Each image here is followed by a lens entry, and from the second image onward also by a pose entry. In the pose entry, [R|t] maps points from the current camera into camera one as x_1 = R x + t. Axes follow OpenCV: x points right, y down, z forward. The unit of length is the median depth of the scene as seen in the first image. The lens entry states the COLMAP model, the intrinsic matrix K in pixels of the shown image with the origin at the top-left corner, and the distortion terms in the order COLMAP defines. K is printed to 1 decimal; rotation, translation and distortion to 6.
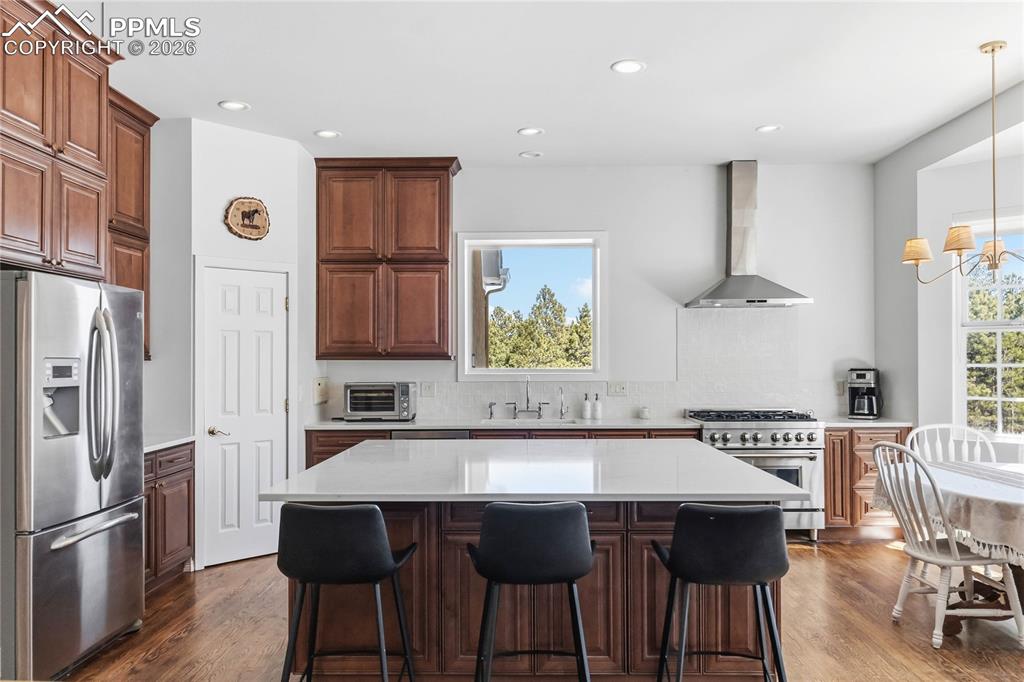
lens RADIAL K [[777.0, 0, 521.2], [0, 777.0, 347.5], [0, 0, 1]] dist [0.007082, 0.009536]
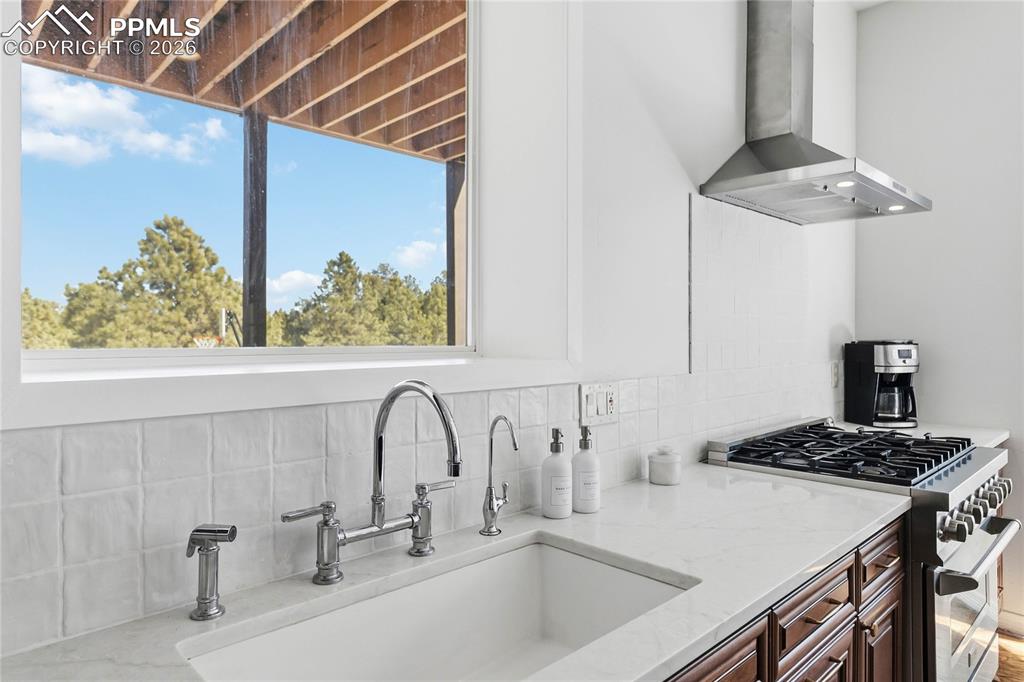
lens RADIAL K [[626.5, 0, 519.8], [0, 626.5, 342.3], [0, 0, 1]] dist [0.000755, 0.002203]
pose [[0.710710, -0.003774, 0.703475, -0.095360], [-0.012214, 0.999769, 0.017703, 0.023532], [-0.703379, -0.021174, 0.710499, 0.885083]]
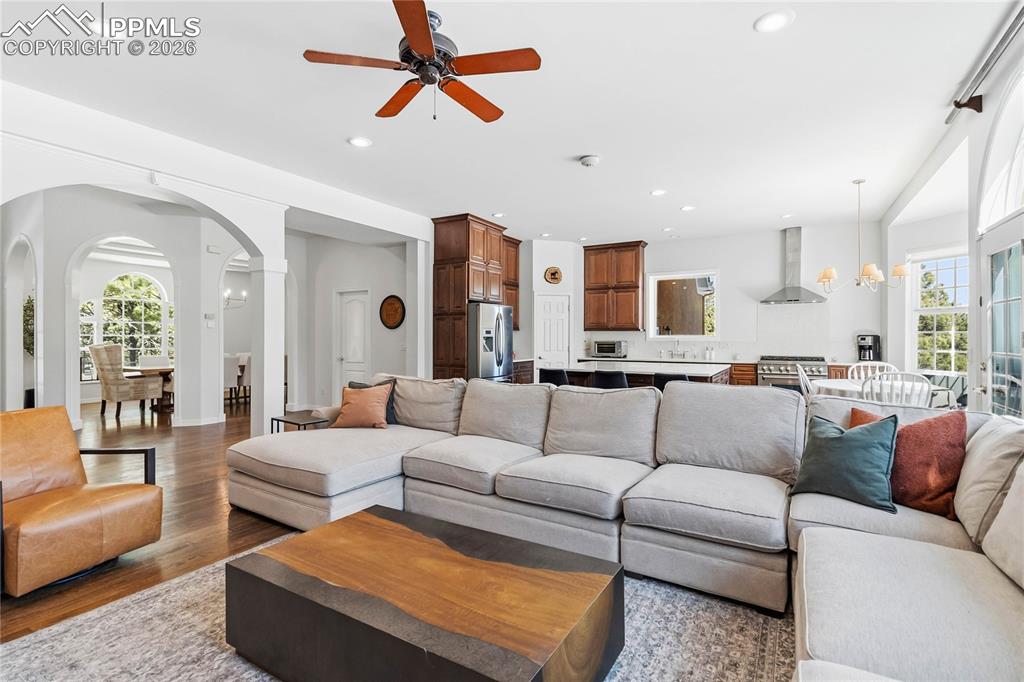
lens RADIAL K [[478.3, 0, 517.6], [0, 478.3, 341.5], [0, 0, 1]] dist [0.005795, 0.000863]
pose [[0.877576, 0.007543, -0.479379, 0.265889], [0.005426, 0.999656, 0.025662, 0.009056], [0.479408, -0.025121, 0.877233, -0.390031]]
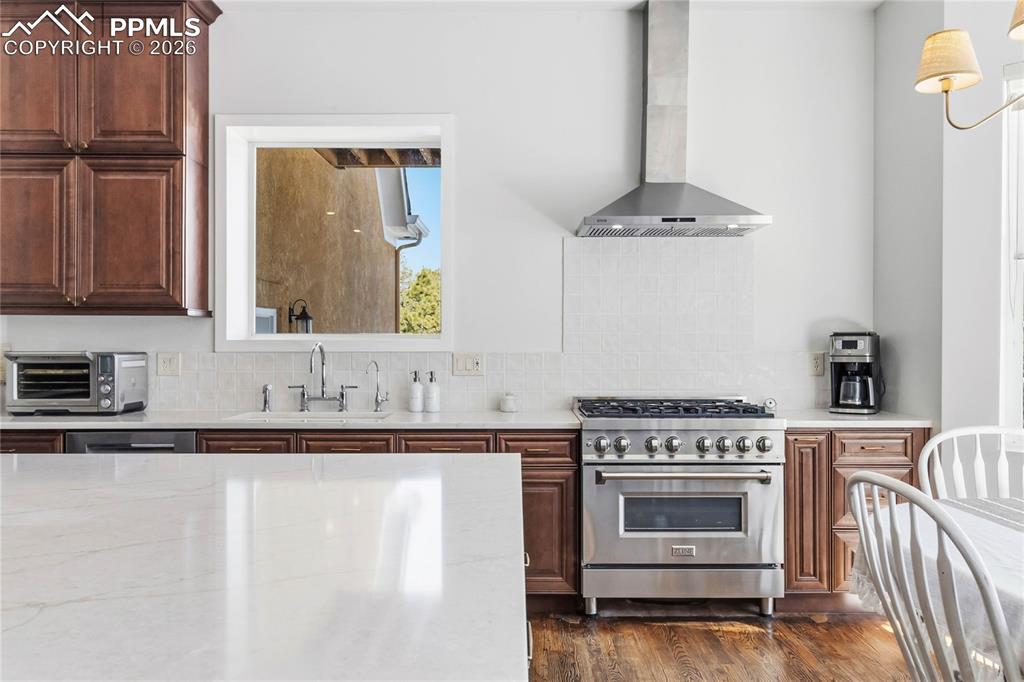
lens RADIAL K [[851.8, 0, 514.9], [0, 851.8, 338.2], [0, 0, 1]] dist [0.005183, -0.004569]
pose [[0.999913, 0.004604, 0.012388, 0.162614], [-0.004752, 0.999917, 0.011977, 0.024973], [-0.012332, -0.012035, 0.999852, 0.326782]]
